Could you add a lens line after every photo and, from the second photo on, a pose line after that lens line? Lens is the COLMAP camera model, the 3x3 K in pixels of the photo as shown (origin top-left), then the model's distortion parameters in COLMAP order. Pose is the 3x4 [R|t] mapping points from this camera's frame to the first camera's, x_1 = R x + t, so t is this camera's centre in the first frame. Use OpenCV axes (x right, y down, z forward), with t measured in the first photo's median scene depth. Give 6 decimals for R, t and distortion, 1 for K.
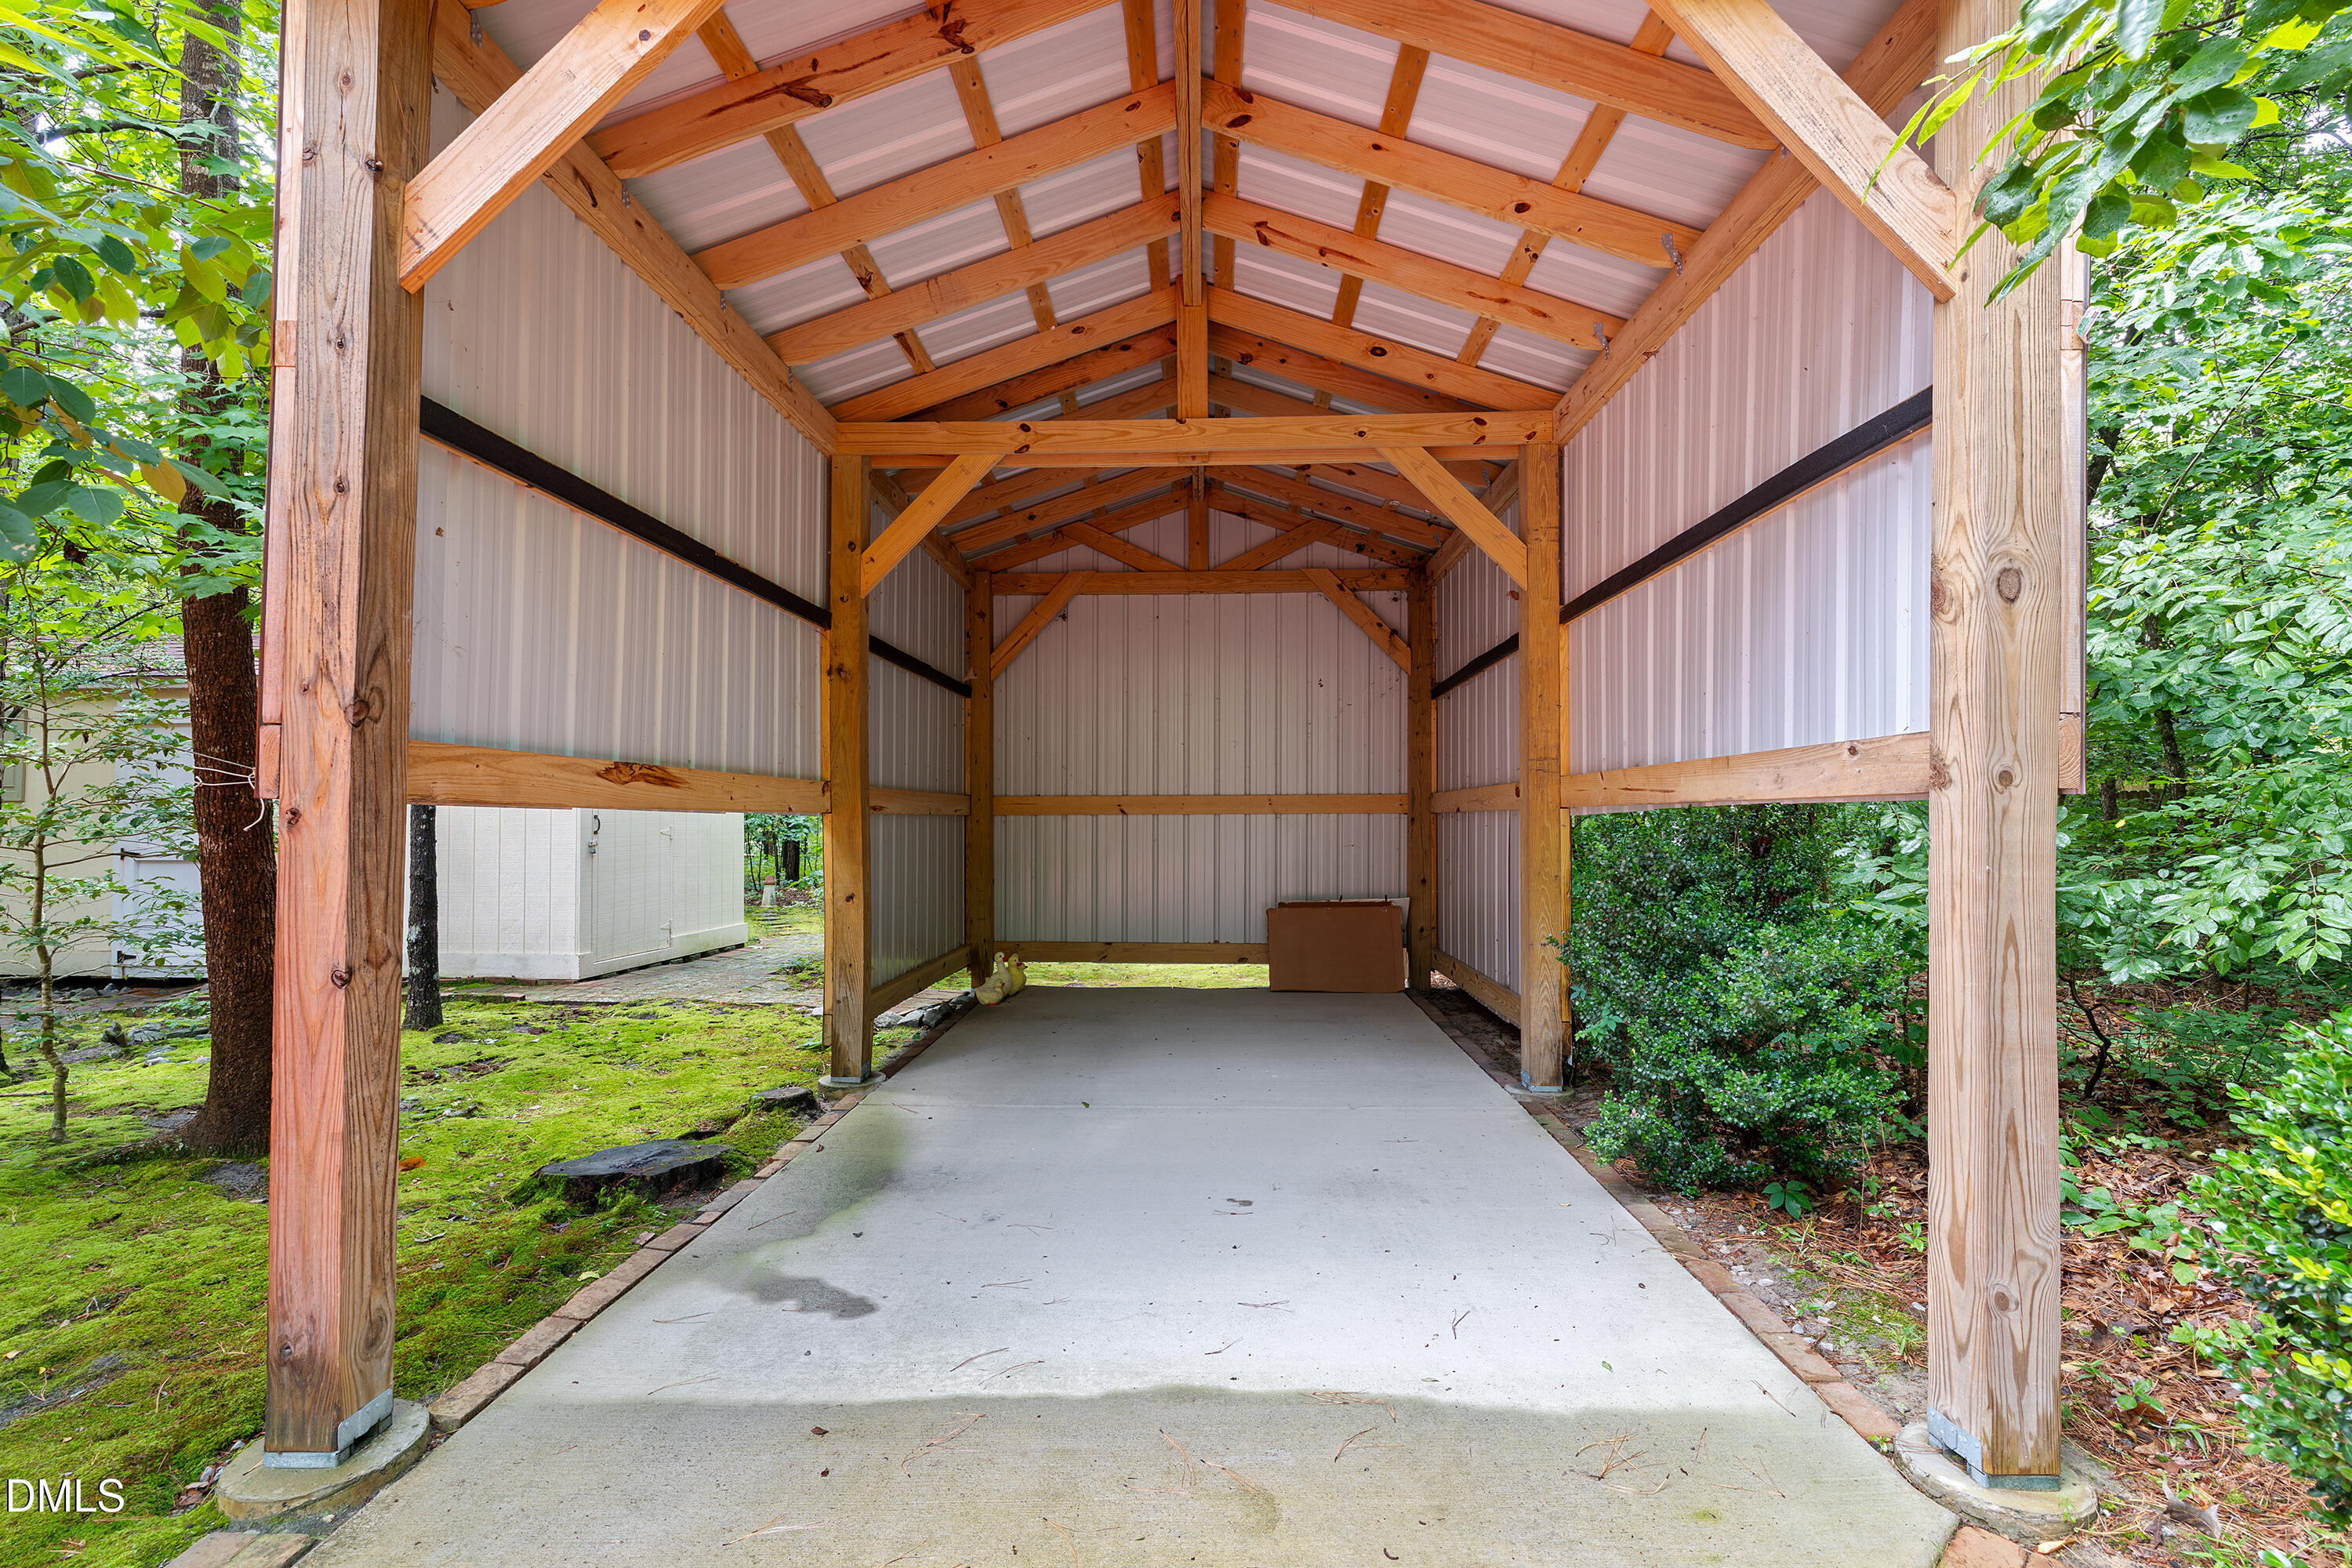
lens RADIAL K [[1022.3, 0, 1176.6], [0, 1022.3, 800.3], [0, 0, 1]] dist [0.004253, -0.000561]
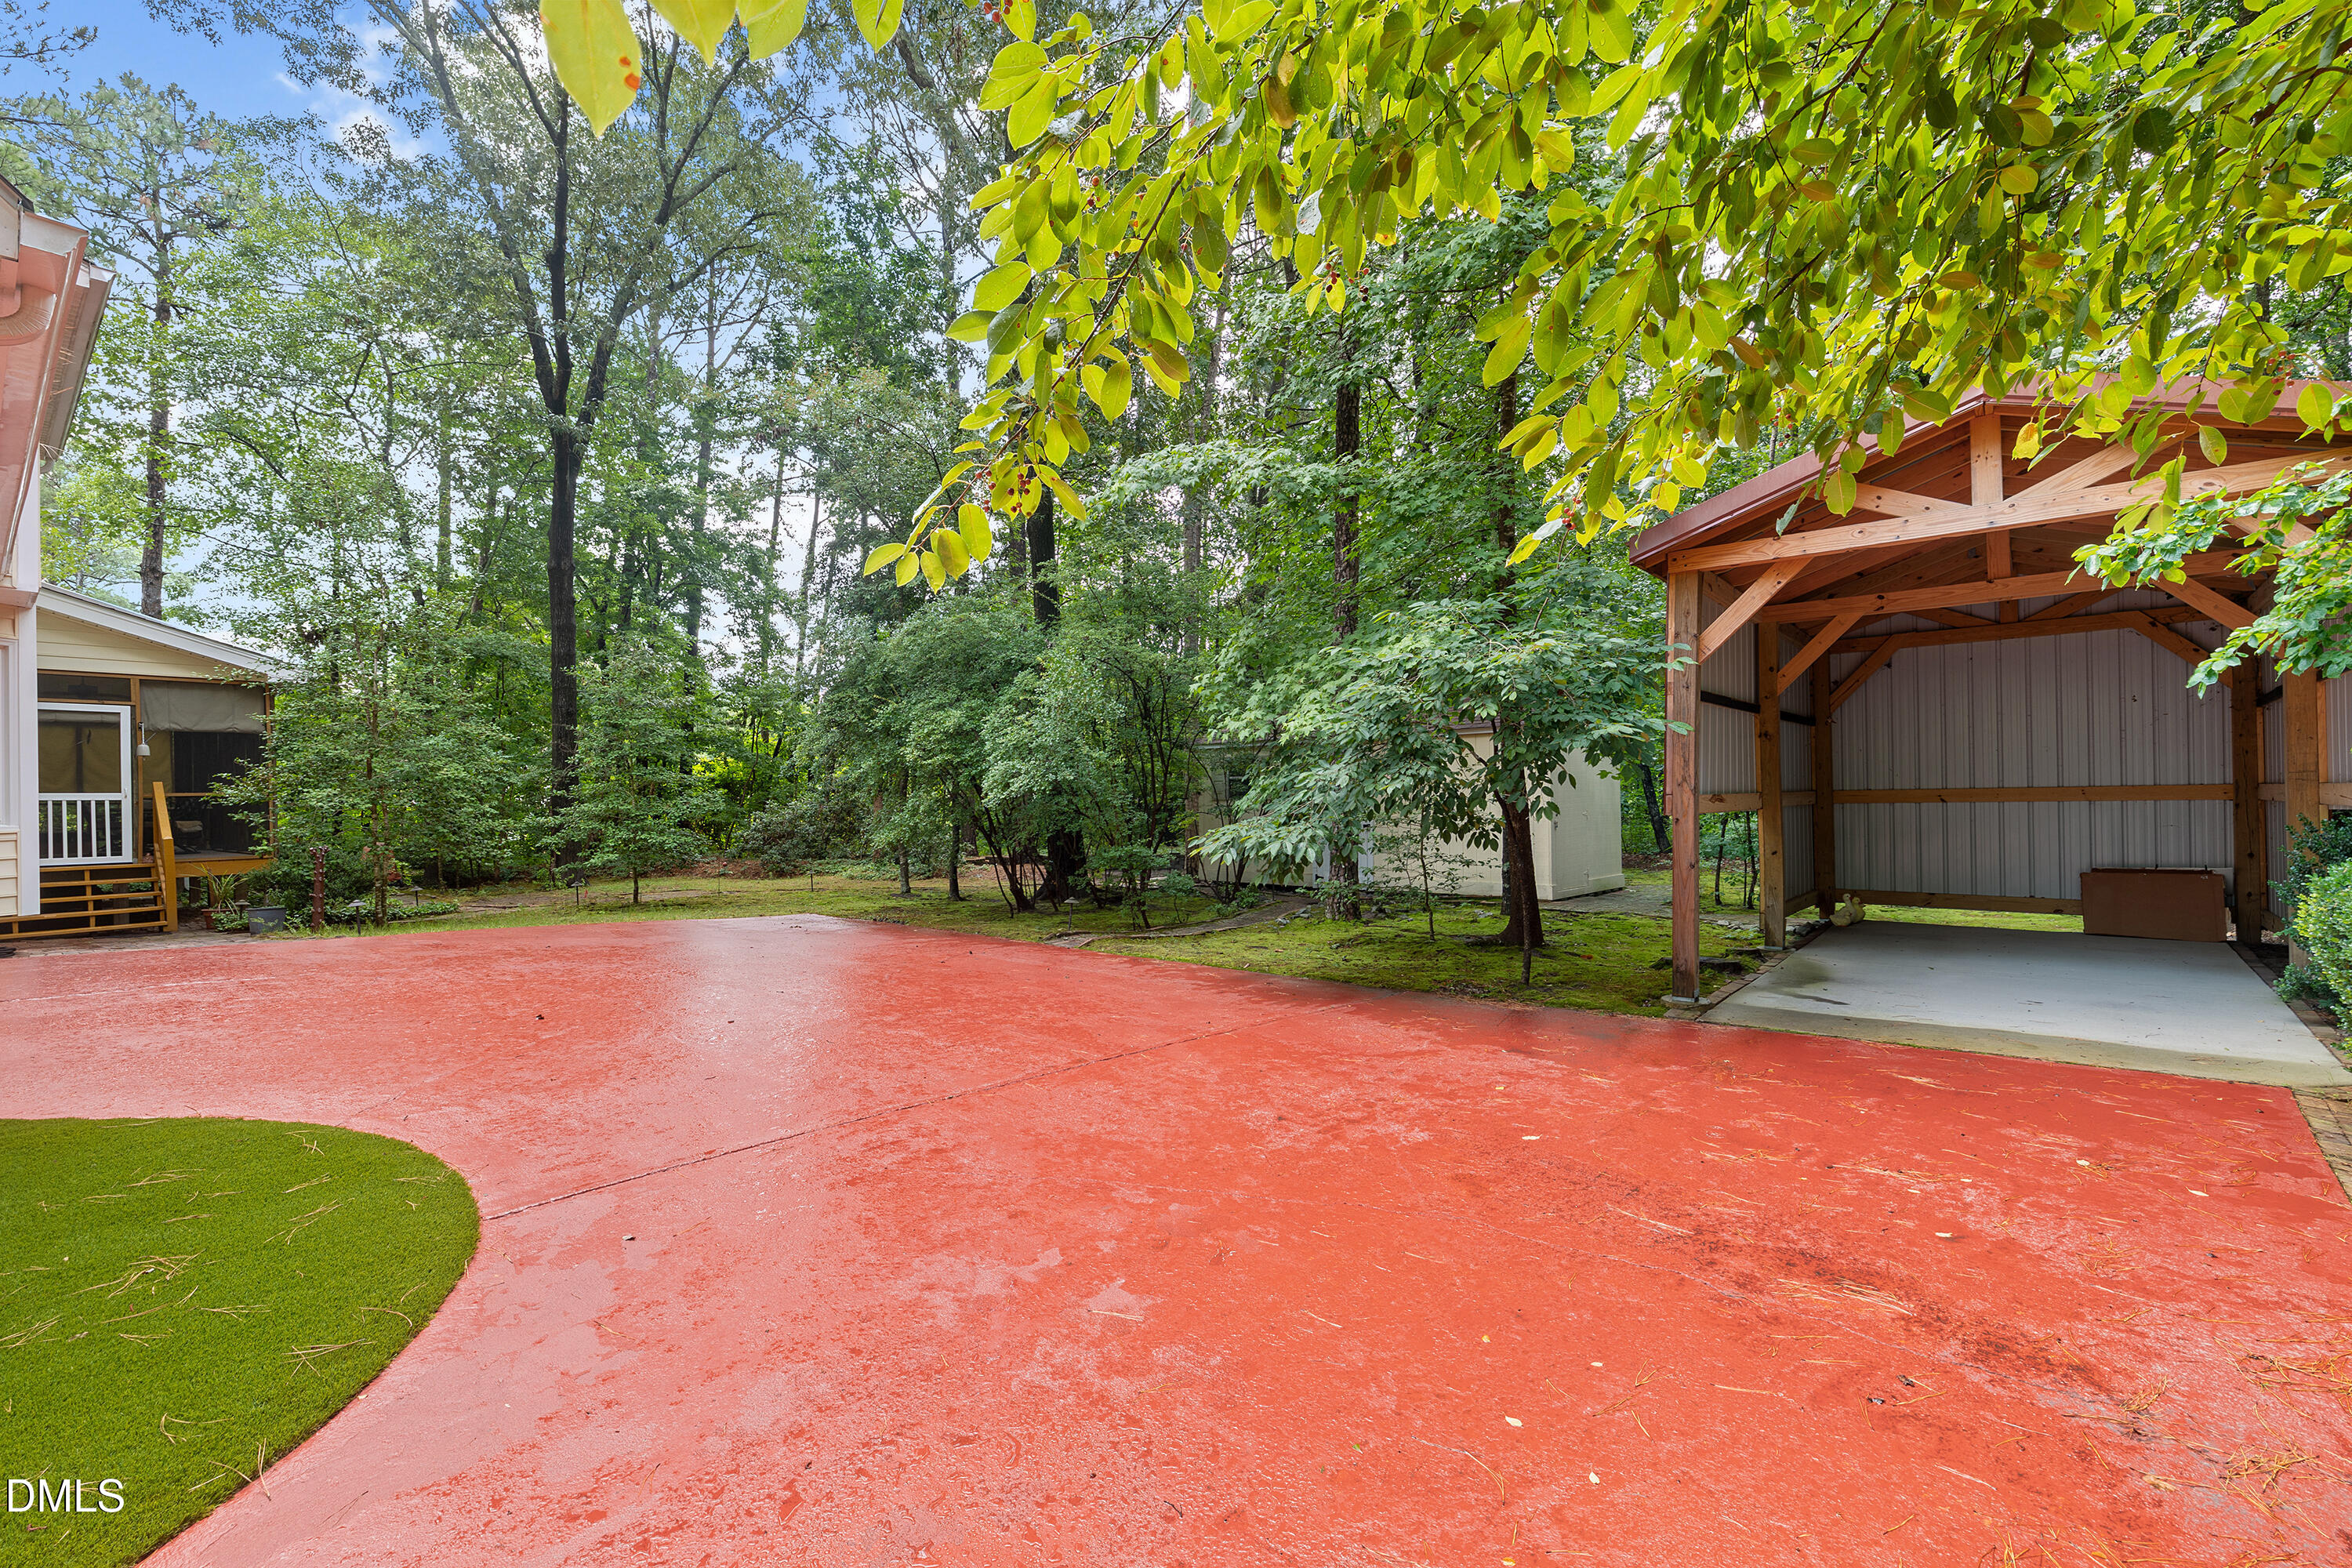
lens RADIAL K [[1022.3, 0, 1178.3], [0, 1022.3, 786.8], [0, 0, 1]] dist [0.004253, -0.000561]
pose [[0.782380, -0.017679, -0.622550, 0.002056], [0.026984, 0.999621, 0.005524, -0.044400], [0.622216, -0.021121, 0.782560, -0.764348]]
